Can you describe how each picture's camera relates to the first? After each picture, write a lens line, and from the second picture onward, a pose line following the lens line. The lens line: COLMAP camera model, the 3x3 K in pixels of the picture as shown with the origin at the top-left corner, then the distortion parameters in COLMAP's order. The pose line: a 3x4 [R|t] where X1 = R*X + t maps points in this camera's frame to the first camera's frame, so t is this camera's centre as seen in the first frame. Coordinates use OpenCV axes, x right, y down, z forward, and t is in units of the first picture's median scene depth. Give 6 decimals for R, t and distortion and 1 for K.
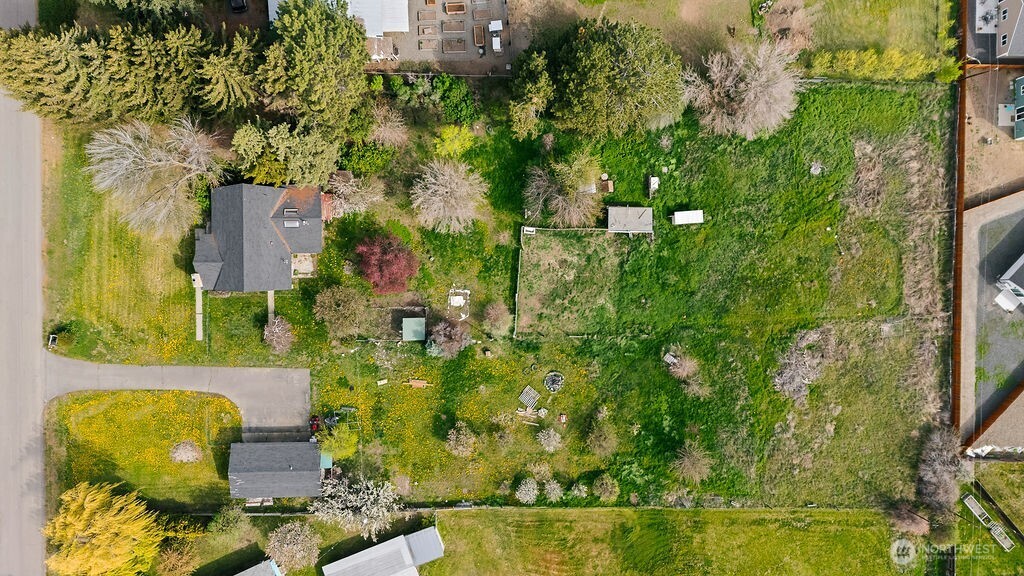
lens RADIAL K [[749.6, 0, 512.0], [0, 749.6, 288.0], [0, 0, 1]] dist [0.069488, -0.068600]
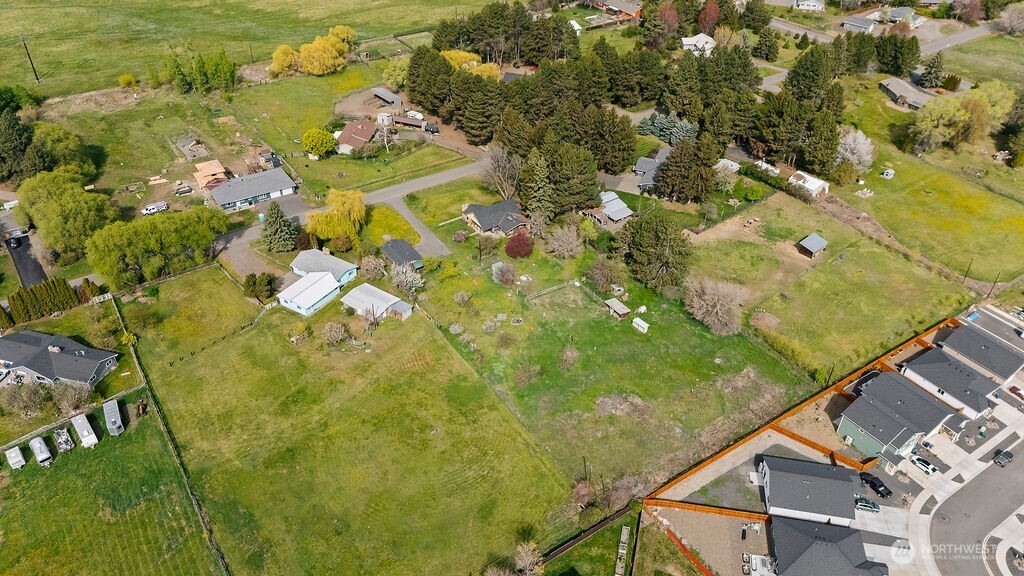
lens RADIAL K [[749.6, 0, 512.0], [0, 749.6, 288.0], [0, 0, 1]] dist [0.069488, -0.068600]
pose [[0.560467, 0.471058, -0.681162, 1.187402], [-0.828173, 0.321286, -0.459244, 0.902572], [0.002517, 0.821511, 0.570188, -0.044547]]
